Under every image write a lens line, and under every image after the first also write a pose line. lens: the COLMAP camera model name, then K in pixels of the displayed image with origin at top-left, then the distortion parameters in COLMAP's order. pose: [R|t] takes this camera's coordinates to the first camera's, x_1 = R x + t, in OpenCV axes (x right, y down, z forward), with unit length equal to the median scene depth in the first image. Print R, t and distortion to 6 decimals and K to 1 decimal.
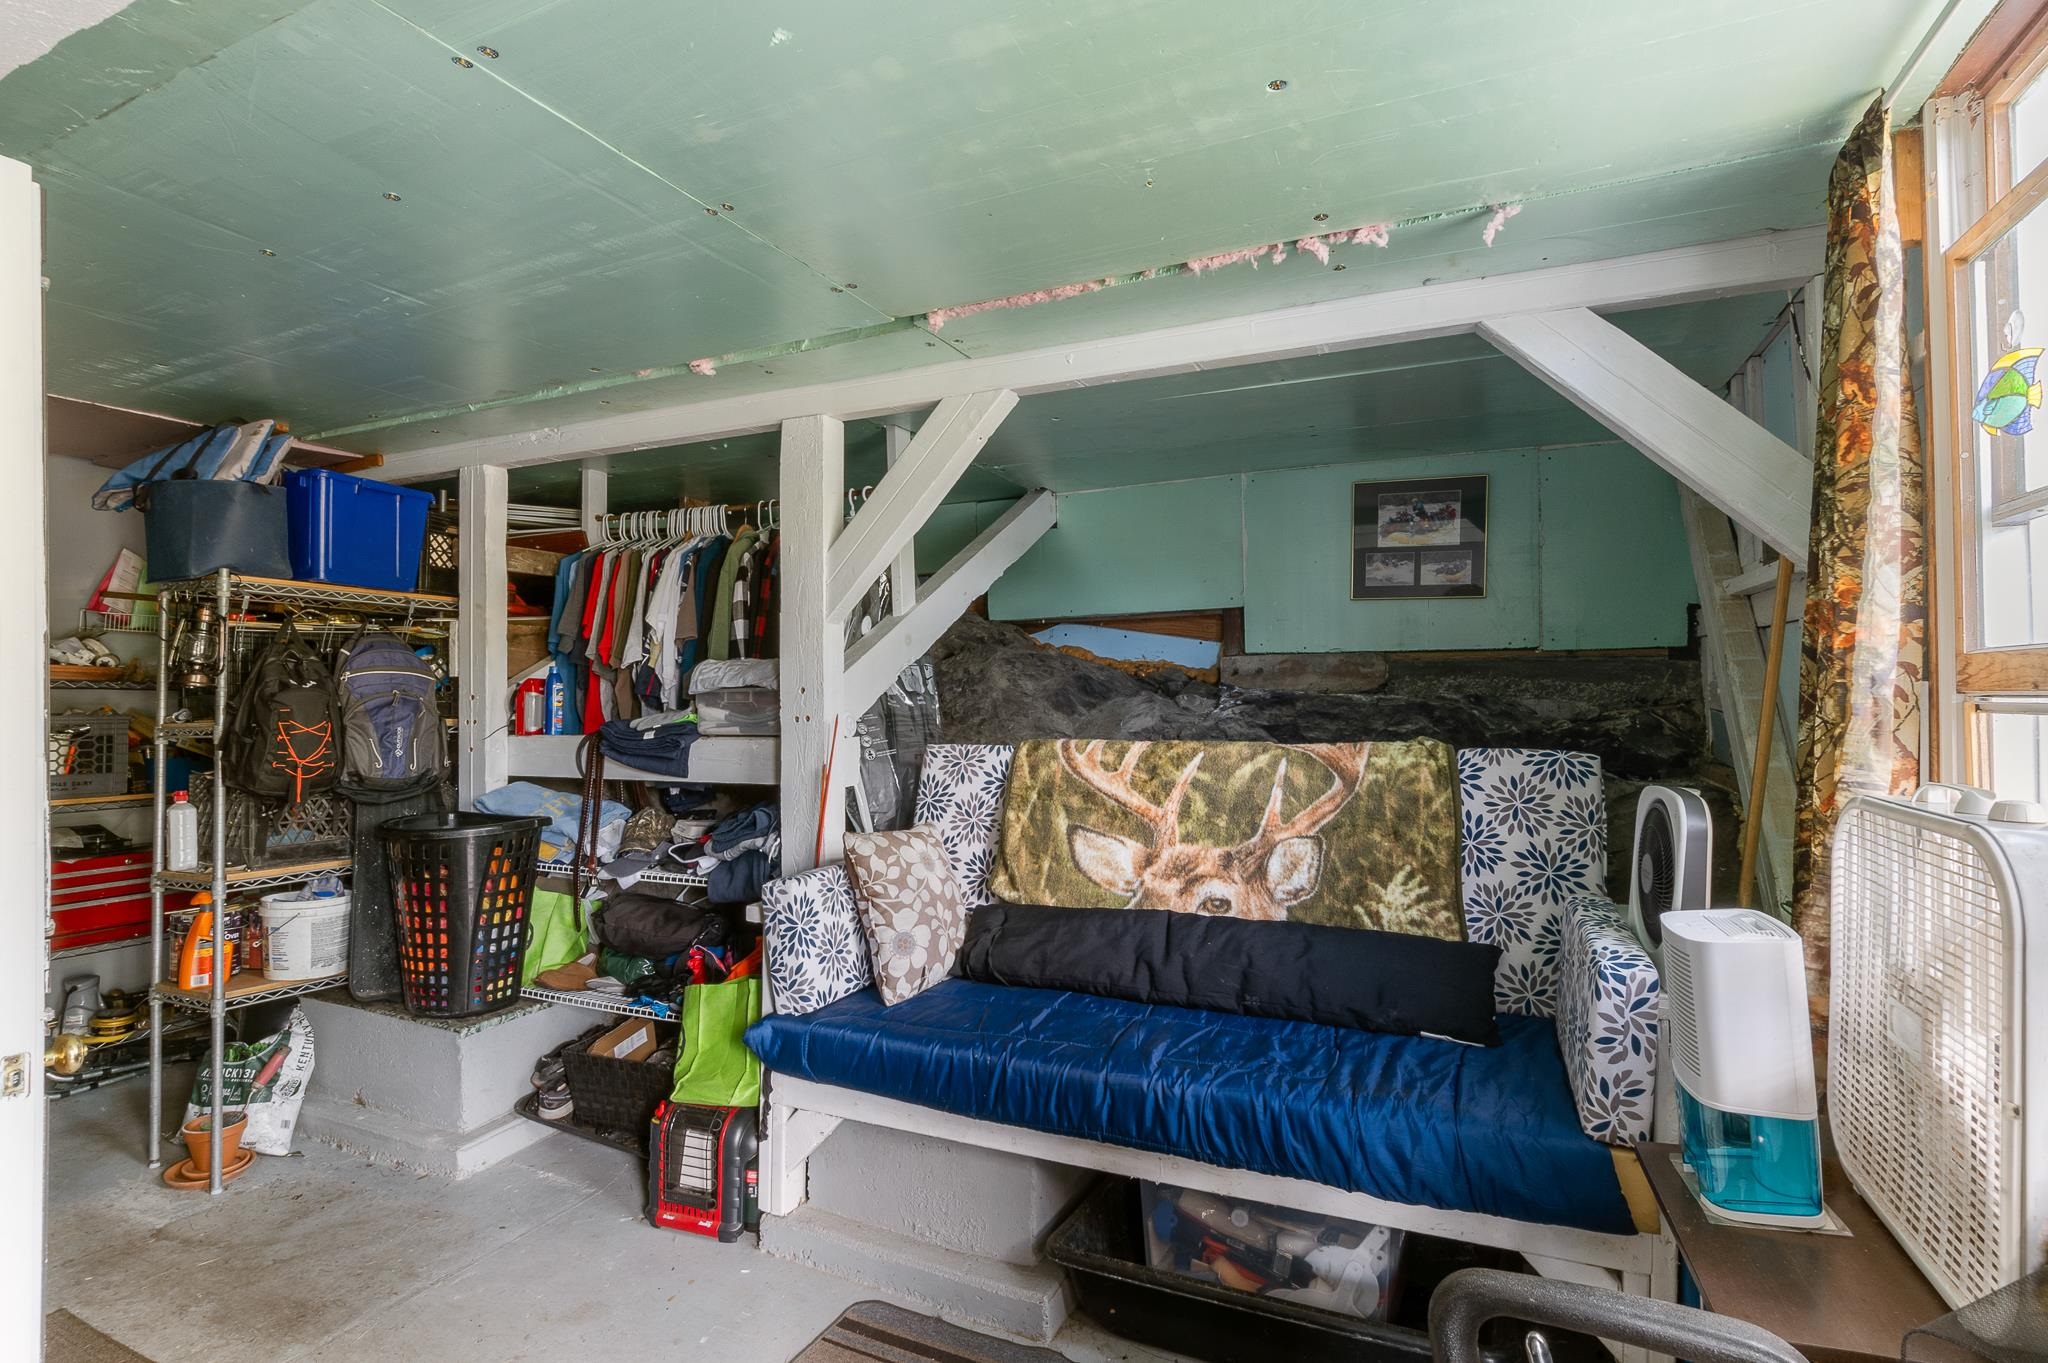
lens RADIAL K [[1009.3, 0, 1019.1], [0, 1009.3, 688.3], [0, 0, 1]] dist [-0.024062, 0.018496]
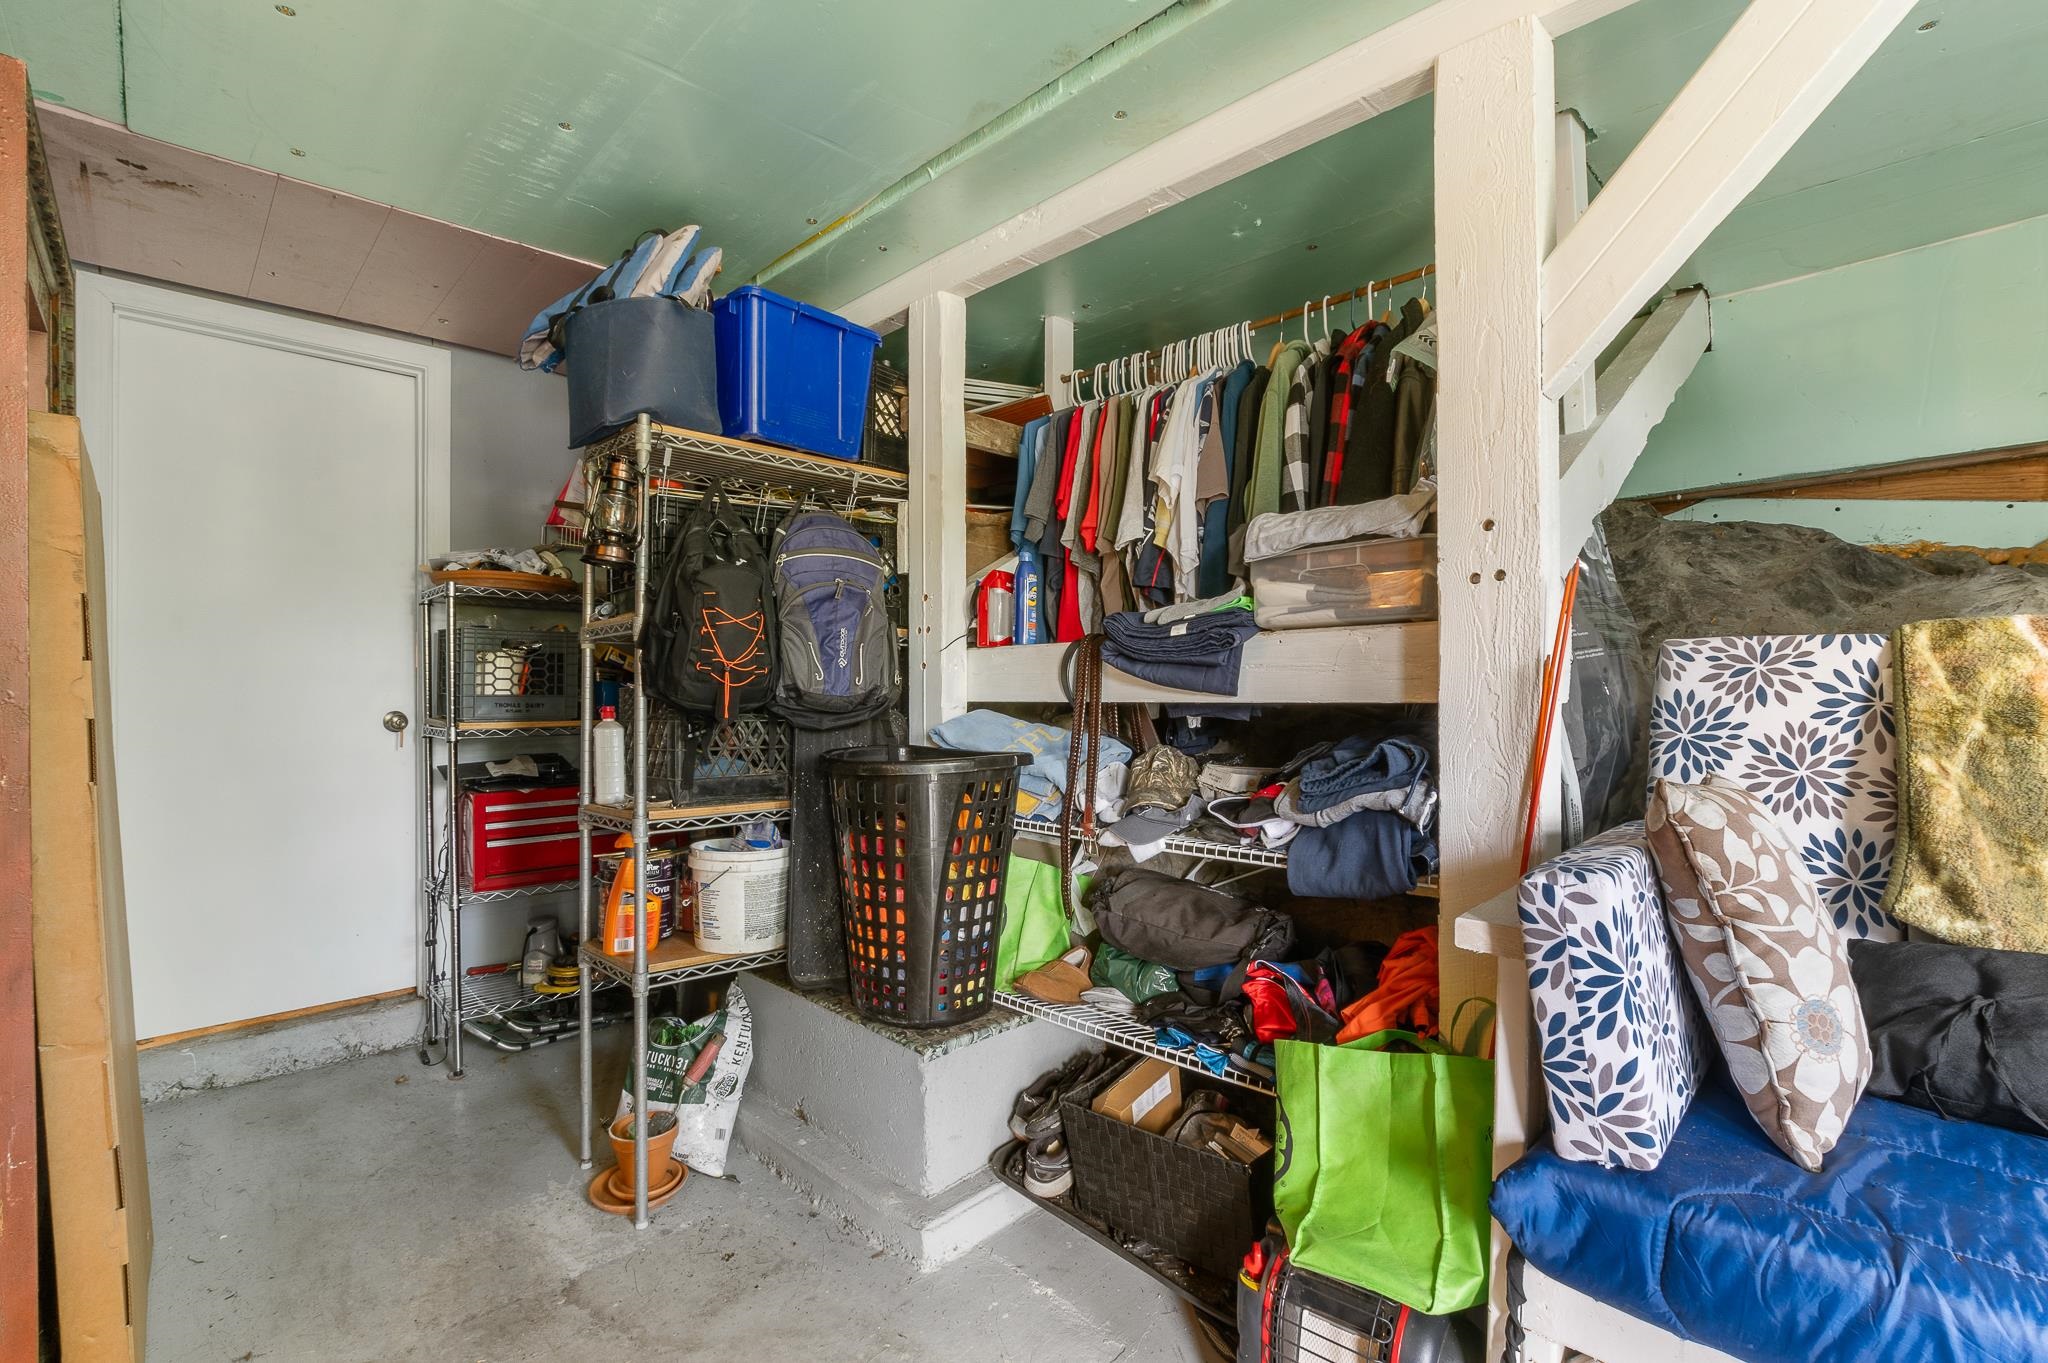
lens RADIAL K [[925.9, 0, 1011.2], [0, 925.9, 689.3], [0, 0, 1]] dist [-0.019718, 0.001198]
pose [[0.933947, 0.000108, -0.357411, -0.260981], [0.004045, 0.999933, 0.010871, 0.080219], [0.357389, -0.011599, 0.933884, 0.410173]]
